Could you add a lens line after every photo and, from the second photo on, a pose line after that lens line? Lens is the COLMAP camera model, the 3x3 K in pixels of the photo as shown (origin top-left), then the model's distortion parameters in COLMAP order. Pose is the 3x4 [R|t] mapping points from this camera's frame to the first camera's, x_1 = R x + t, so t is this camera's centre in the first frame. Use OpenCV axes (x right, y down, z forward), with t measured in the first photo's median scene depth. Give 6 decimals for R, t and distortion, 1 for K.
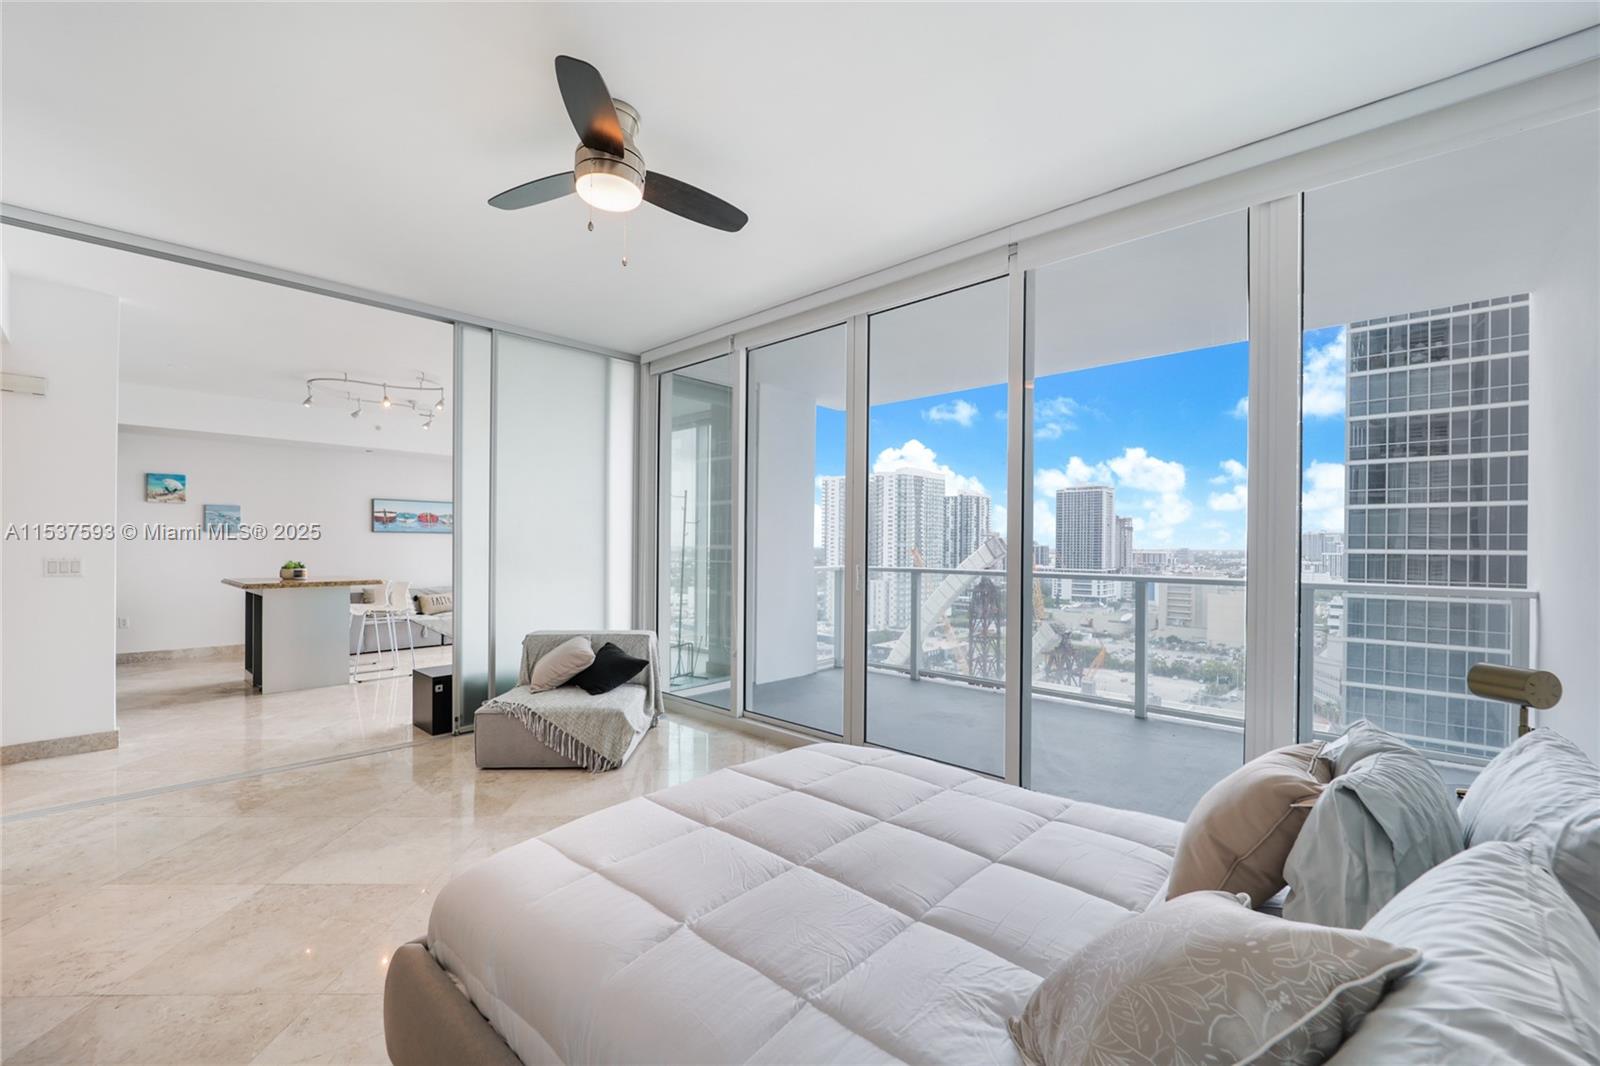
lens RADIAL K [[650.6, 0, 802.6], [0, 650.6, 545.6], [0, 0, 1]] dist [-0.014516, 0.000486]
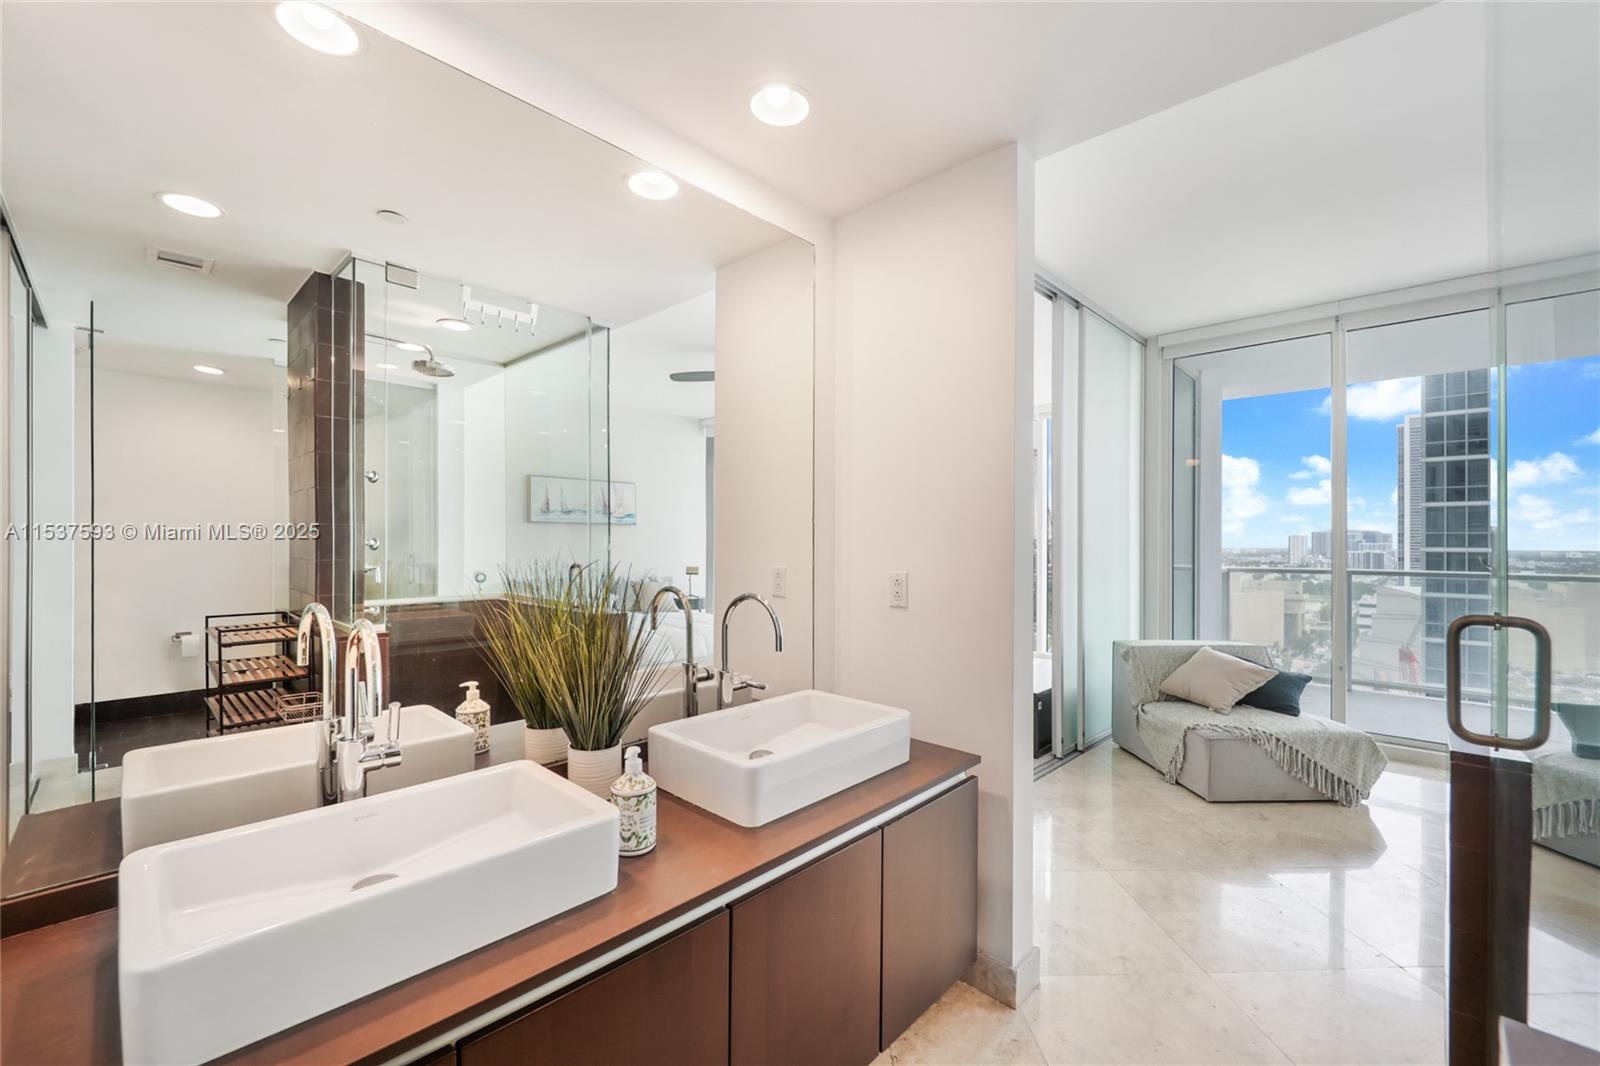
lens RADIAL K [[650.6, 0, 802.6], [0, 650.6, 545.6], [0, 0, 1]] dist [-0.014516, 0.000486]
pose [[0.999791, 0.001686, -0.020356, -0.478024], [-0.001595, 0.999989, 0.004481, -0.002512], [0.020364, -0.004448, 0.999783, 0.054204]]
